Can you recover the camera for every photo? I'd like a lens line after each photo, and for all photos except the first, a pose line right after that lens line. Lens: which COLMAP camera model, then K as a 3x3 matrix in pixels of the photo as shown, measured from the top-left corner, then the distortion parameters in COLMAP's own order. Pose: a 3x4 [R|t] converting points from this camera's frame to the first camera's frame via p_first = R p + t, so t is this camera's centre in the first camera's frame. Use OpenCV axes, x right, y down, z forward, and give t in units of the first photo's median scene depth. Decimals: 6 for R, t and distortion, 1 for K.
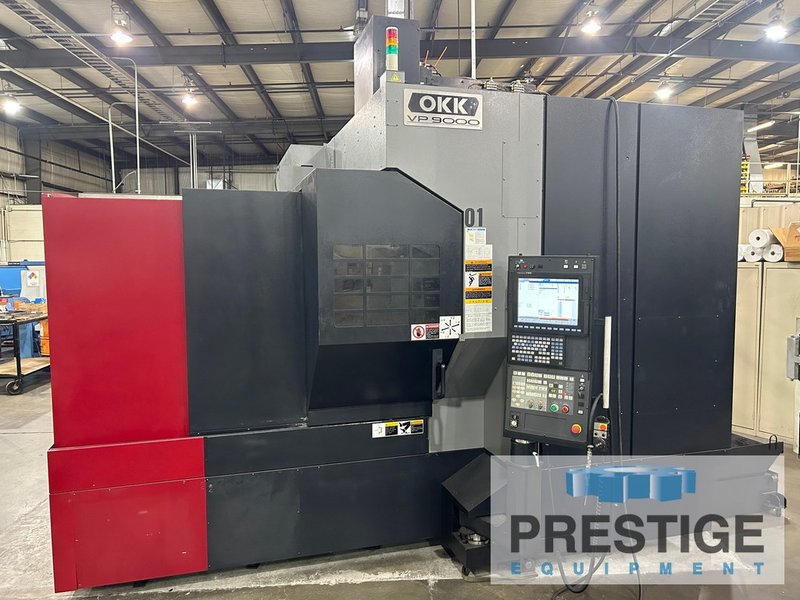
lens RADIAL K [[606.8, 0, 400.0], [0, 606.8, 300.0], [0, 0, 1]] dist [0.061089, -0.071241]
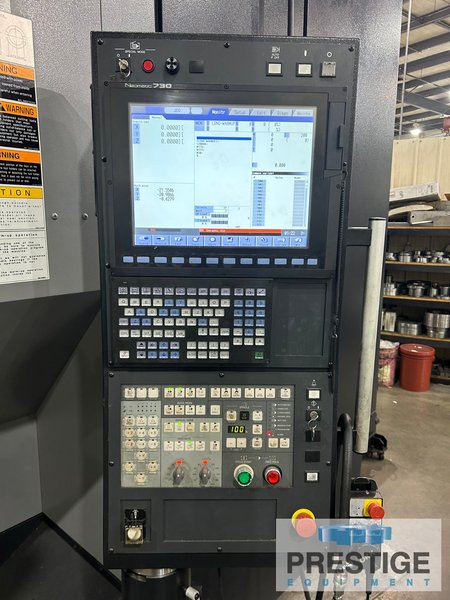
lens RADIAL K [[455.1, 0, 220.8], [0, 455.1, 302.7], [0, 0, 1]] dist [0.061089, -0.071241]
pose [[0.857229, -0.083856, 0.508062, 0.104467], [0.028319, 0.992835, 0.116088, 0.038709], [-0.514157, -0.085127, 0.853461, 0.751047]]
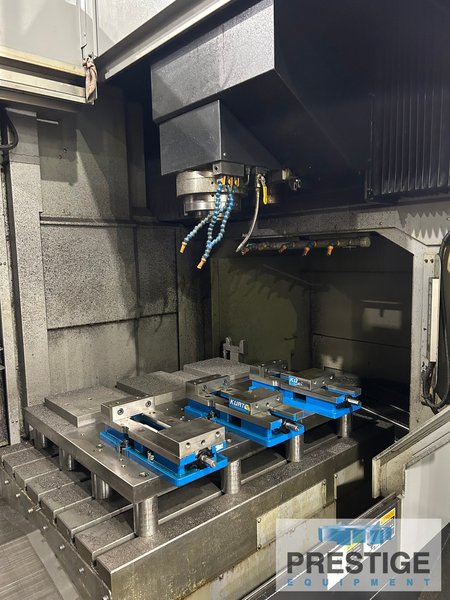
lens RADIAL K [[455.1, 0, 220.8], [0, 455.1, 302.7], [0, 0, 1]] dist [0.061089, -0.071241]
pose [[0.907235, -0.058991, 0.416466, -0.258876], [0.044753, 0.998034, 0.043879, 0.021888], [-0.418236, -0.021170, 0.908092, 0.868964]]
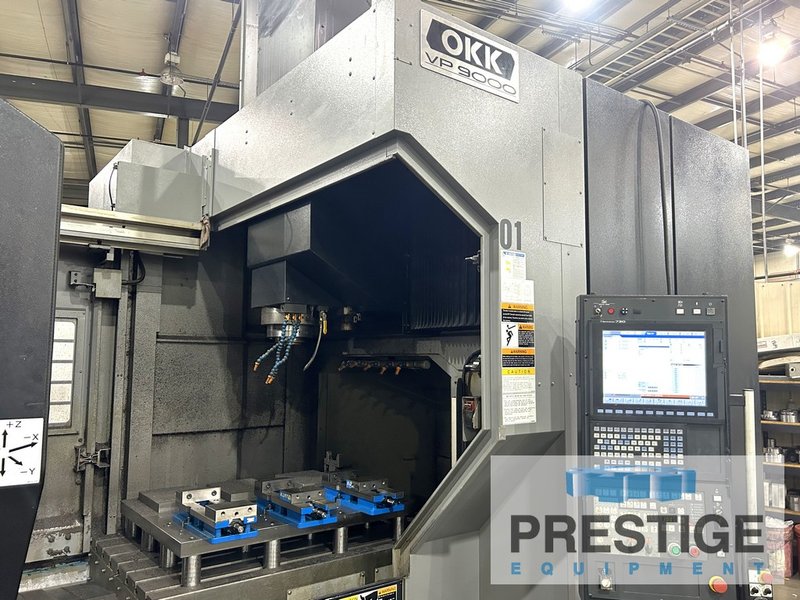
lens RADIAL K [[627.6, 0, 403.0], [0, 627.6, 299.4], [0, 0, 1]] dist [0.063965, -0.089606]
pose [[0.932914, 0.046336, 0.357105, -0.214309], [0.012933, 0.986735, -0.161821, 0.032768], [-0.359867, 0.155583, 0.919940, 0.476066]]
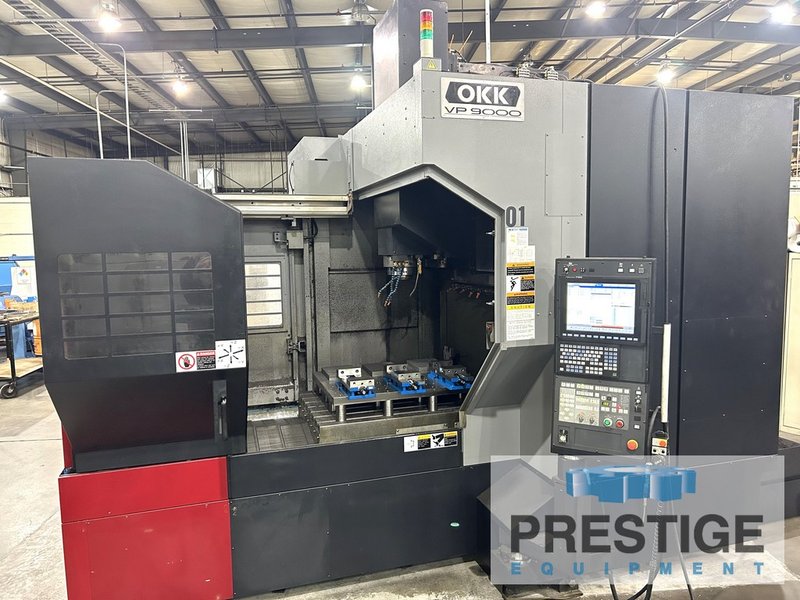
lens RADIAL K [[606.8, 0, 400.0], [0, 606.8, 300.0], [0, 0, 1]] dist [0.061089, -0.071241]
pose [[0.999767, -0.013387, 0.016904, -0.074012], [0.012999, 0.999655, 0.022819, -0.033515], [-0.017204, -0.022594, 0.999597, 0.076075]]
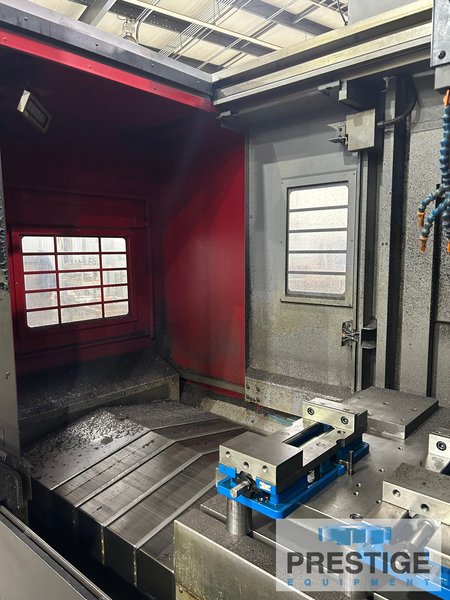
lens RADIAL K [[455.1, 0, 220.8], [0, 455.1, 302.7], [0, 0, 1]] dist [0.061089, -0.071241]
pose [[0.527084, 0.103328, -0.843508, 0.101256], [-0.053501, 0.994646, 0.088411, 0.019066], [0.848127, -0.001472, 0.529791, 1.032345]]
